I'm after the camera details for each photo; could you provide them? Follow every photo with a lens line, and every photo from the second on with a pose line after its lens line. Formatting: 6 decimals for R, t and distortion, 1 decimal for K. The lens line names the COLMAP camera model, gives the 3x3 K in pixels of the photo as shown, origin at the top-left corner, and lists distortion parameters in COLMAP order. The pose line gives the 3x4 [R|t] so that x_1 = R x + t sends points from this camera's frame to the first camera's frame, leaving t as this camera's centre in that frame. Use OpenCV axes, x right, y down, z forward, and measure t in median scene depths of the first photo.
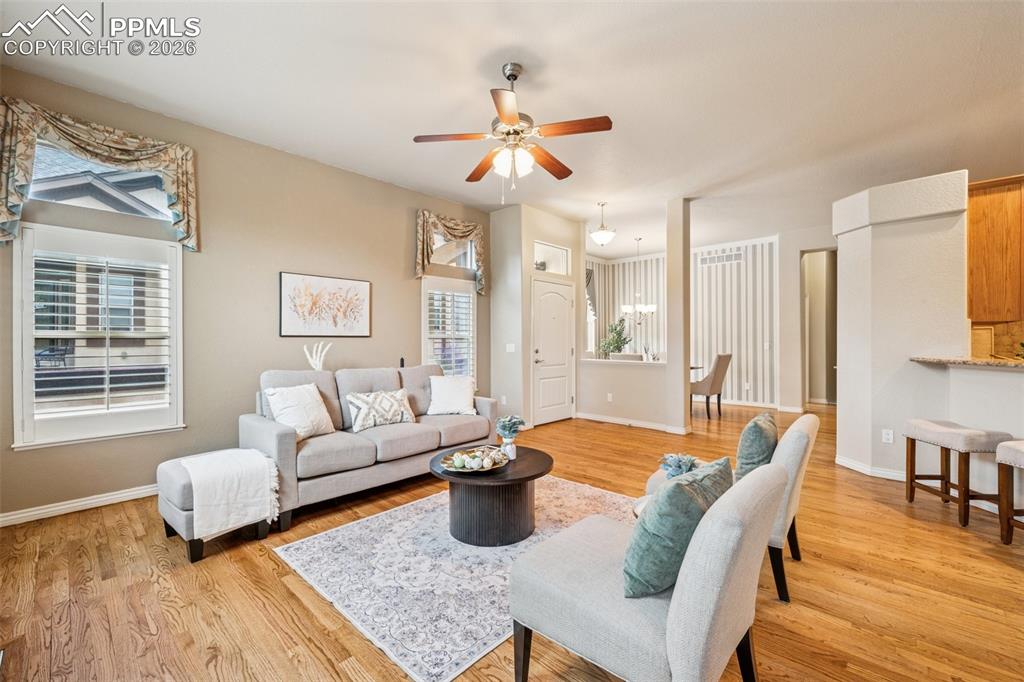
lens RADIAL K [[419.8, 0, 509.4], [0, 419.8, 342.0], [0, 0, 1]] dist [0.003816, 0.000446]
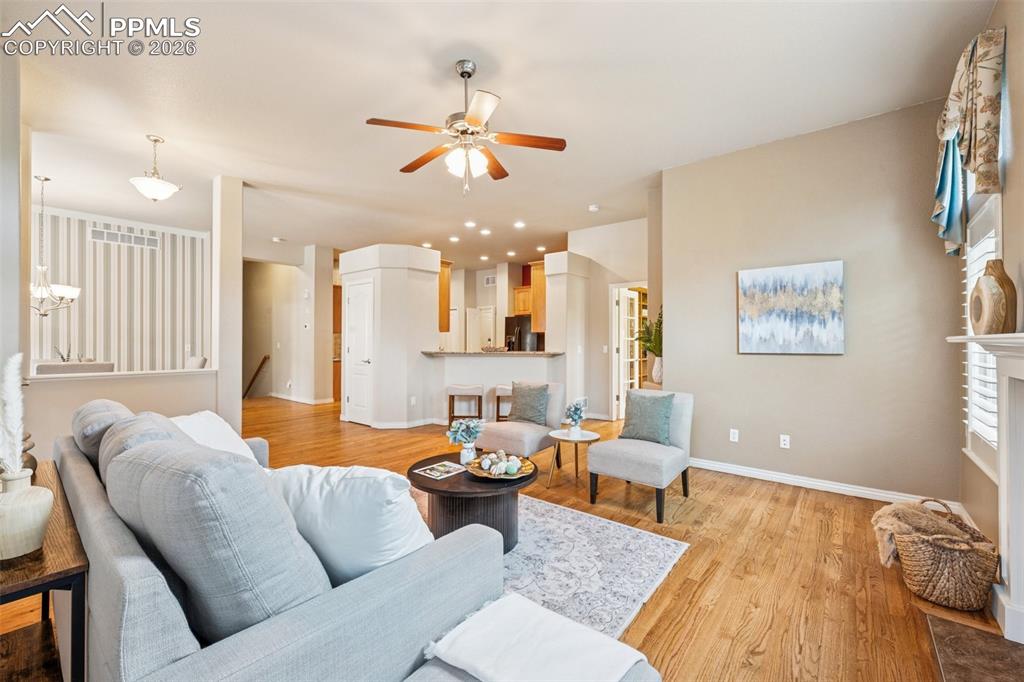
lens RADIAL K [[419.8, 0, 509.4], [0, 419.8, 342.0], [0, 0, 1]] dist [0.003816, 0.000446]
pose [[-0.062283, -0.004339, 0.998049, -0.987282], [0.004480, 0.999979, 0.004627, -0.010236], [-0.998048, 0.004759, -0.062263, 0.969656]]
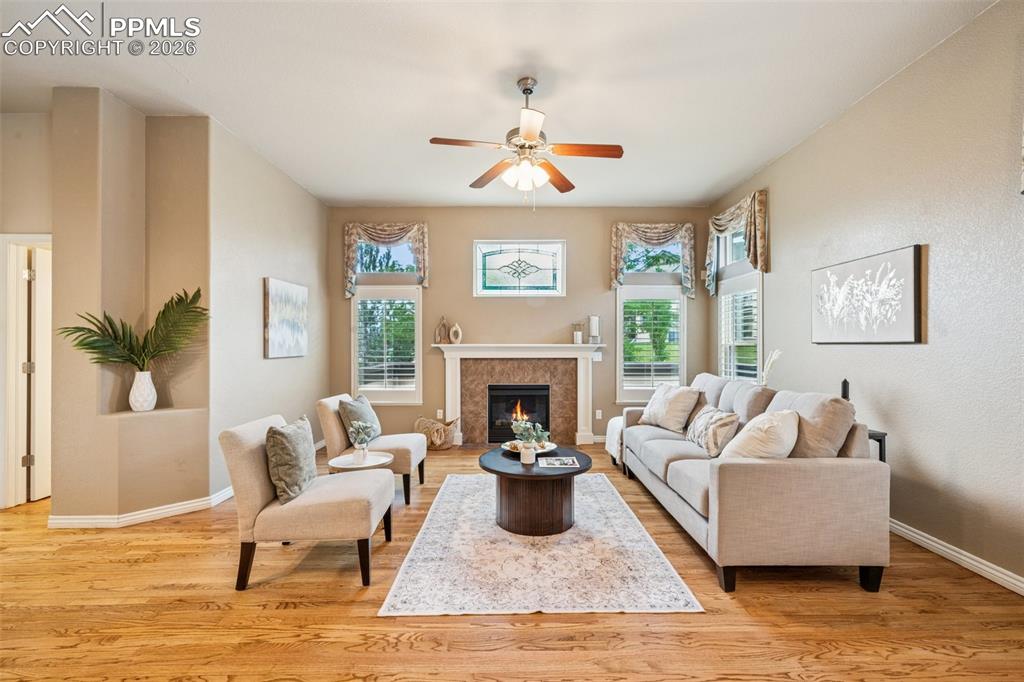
lens RADIAL K [[419.8, 0, 509.4], [0, 419.8, 342.0], [0, 0, 1]] dist [0.003816, 0.000446]
pose [[-0.720680, -0.005764, -0.693244, 0.752295], [-0.003071, 0.999982, -0.005122, -0.013096], [0.693262, -0.001563, -0.720684, 1.722631]]
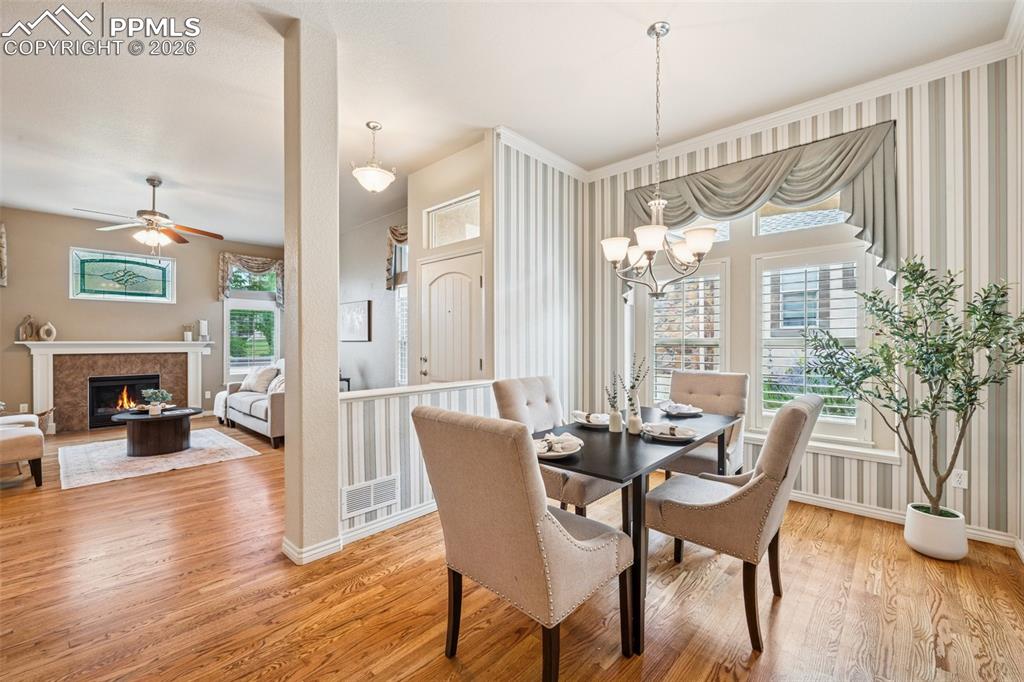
lens RADIAL K [[419.8, 0, 509.4], [0, 419.8, 342.0], [0, 0, 1]] dist [0.003816, 0.000446]
pose [[0.027827, -0.000547, -0.999613, 1.641741], [-0.002120, 0.999998, -0.000606, -0.013271], [0.999611, 0.002136, 0.027826, 2.322324]]
